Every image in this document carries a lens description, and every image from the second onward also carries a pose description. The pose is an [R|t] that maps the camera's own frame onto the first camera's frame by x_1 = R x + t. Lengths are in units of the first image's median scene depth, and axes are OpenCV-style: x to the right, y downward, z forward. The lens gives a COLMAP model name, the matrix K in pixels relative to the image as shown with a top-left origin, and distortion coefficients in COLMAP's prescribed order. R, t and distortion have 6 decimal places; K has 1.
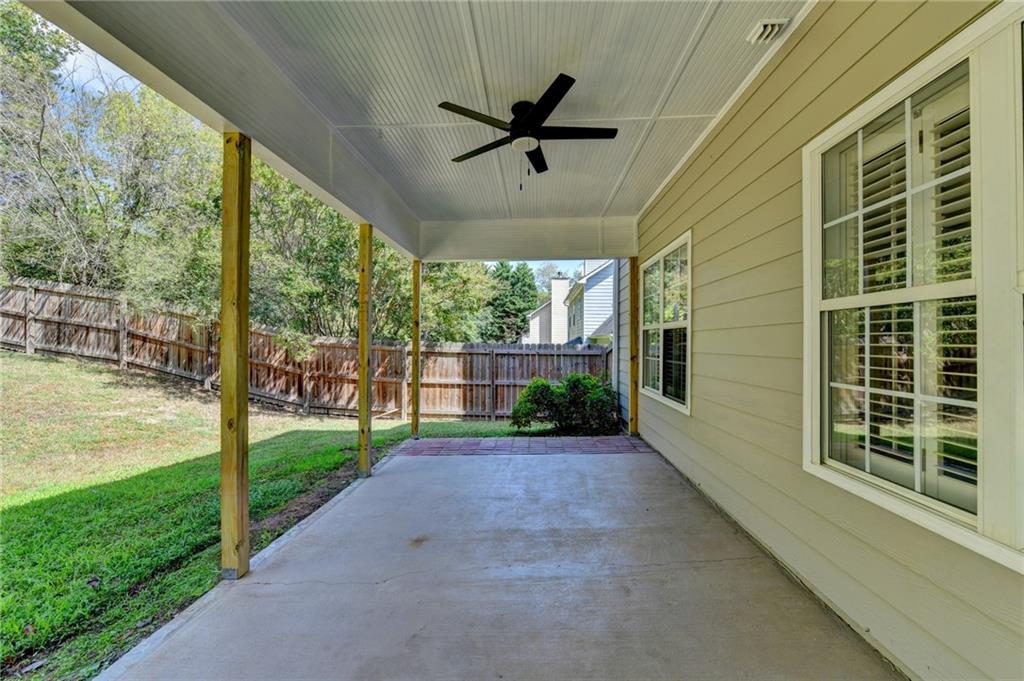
lens RADIAL K [[412.1, 0, 515.1], [0, 412.1, 342.3], [0, 0, 1]] dist [-0.005969, -0.000669]
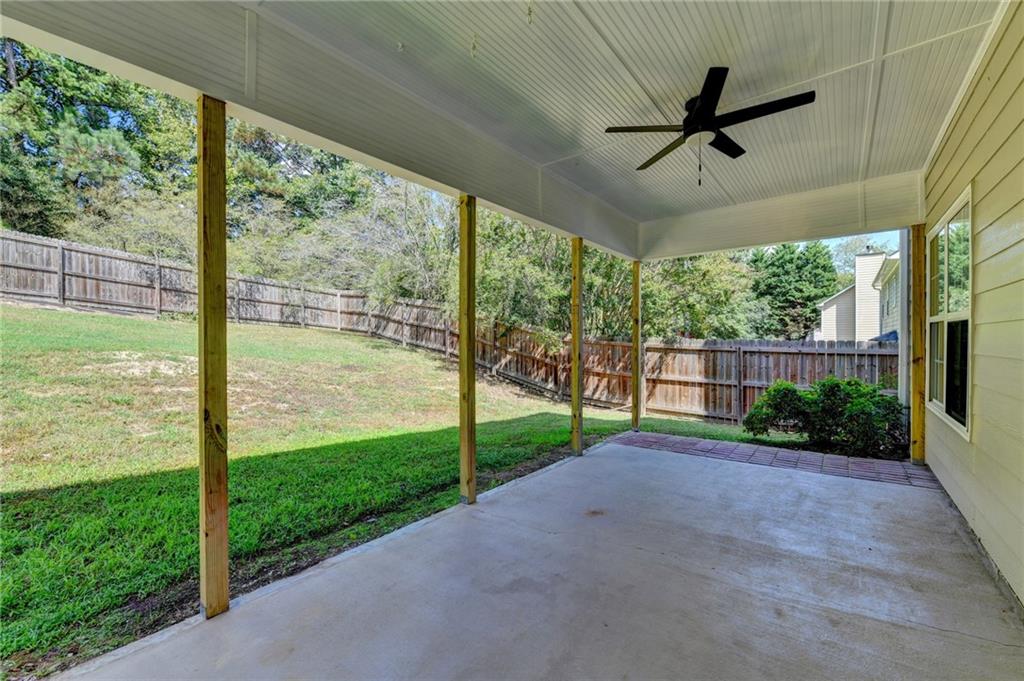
lens RADIAL K [[412.1, 0, 513.0], [0, 412.1, 340.0], [0, 0, 1]] dist [-0.005969, -0.000669]
pose [[0.806257, 0.001027, -0.591564, 0.135533], [0.001944, 0.999988, 0.004385, -0.003407], [0.591562, -0.004686, 0.806246, -0.032166]]
